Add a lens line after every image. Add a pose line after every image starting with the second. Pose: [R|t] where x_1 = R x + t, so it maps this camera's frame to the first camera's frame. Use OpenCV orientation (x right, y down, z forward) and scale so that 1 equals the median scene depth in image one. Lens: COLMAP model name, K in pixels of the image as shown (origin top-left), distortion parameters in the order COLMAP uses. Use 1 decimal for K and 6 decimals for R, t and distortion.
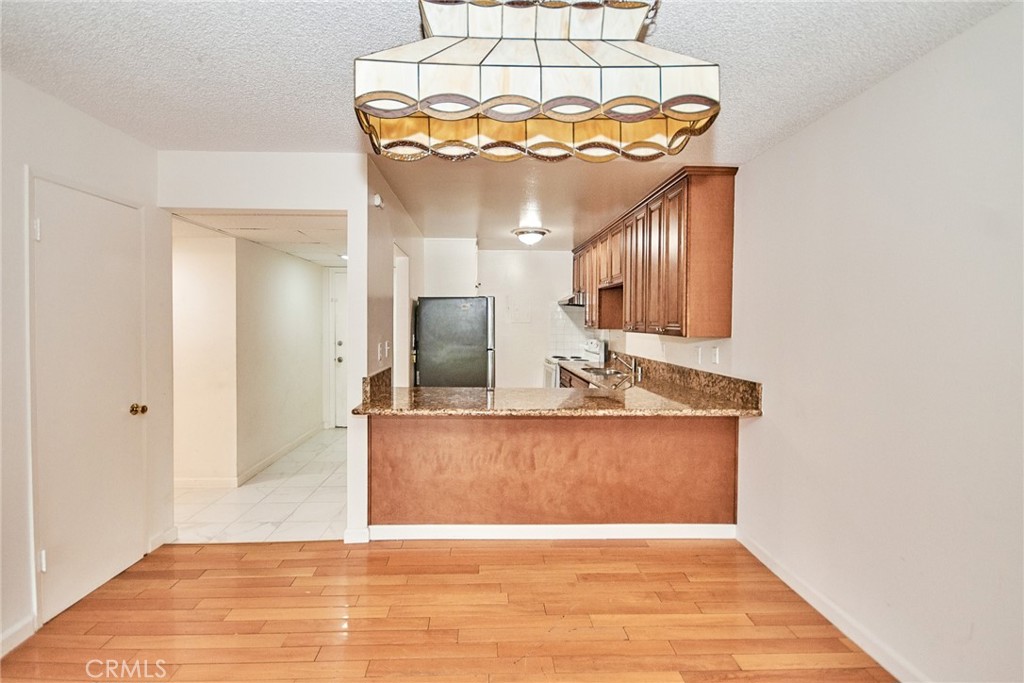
lens RADIAL K [[462.3, 0, 515.4], [0, 462.3, 334.9], [0, 0, 1]] dist [0.015183, -0.013150]
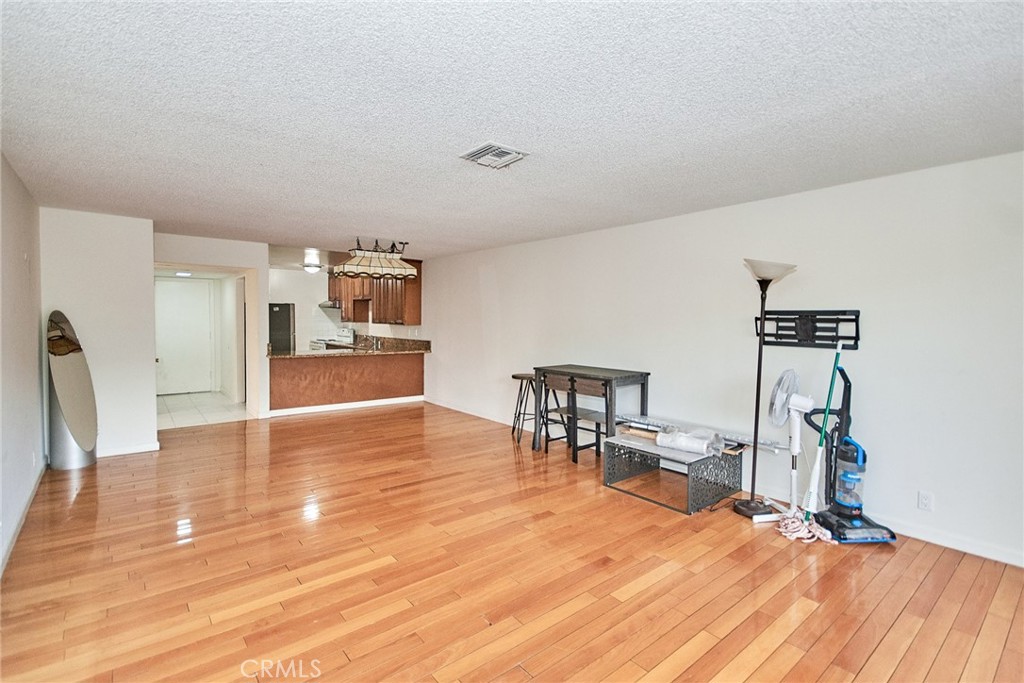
lens RADIAL K [[462.3, 0, 515.4], [0, 462.3, 334.9], [0, 0, 1]] dist [0.015183, -0.013150]
pose [[0.809061, -0.017868, 0.587453, -0.370771], [0.009930, 0.999811, 0.016735, 0.013378], [-0.587641, -0.007707, 0.809085, -0.827684]]
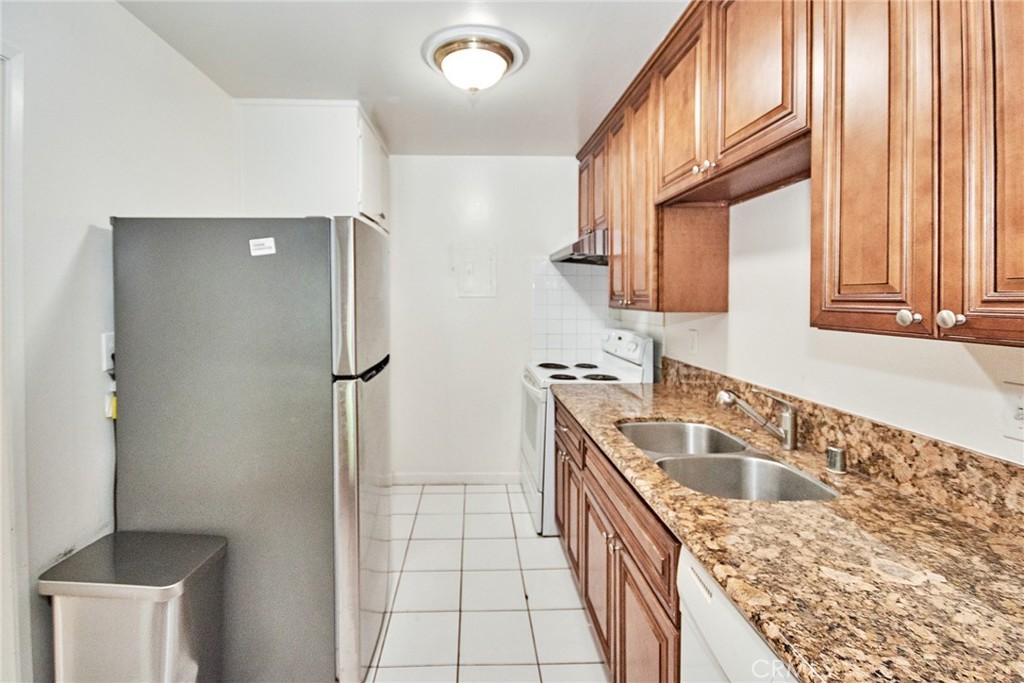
lens RADIAL K [[474.6, 0, 498.1], [0, 474.6, 312.4], [0, 0, 1]] dist [0.012663, 0.000032]
pose [[0.999852, -0.005232, -0.016369, 0.056822], [0.005282, 0.999981, 0.003056, -0.013791], [0.016353, -0.003142, 0.999861, 0.614743]]
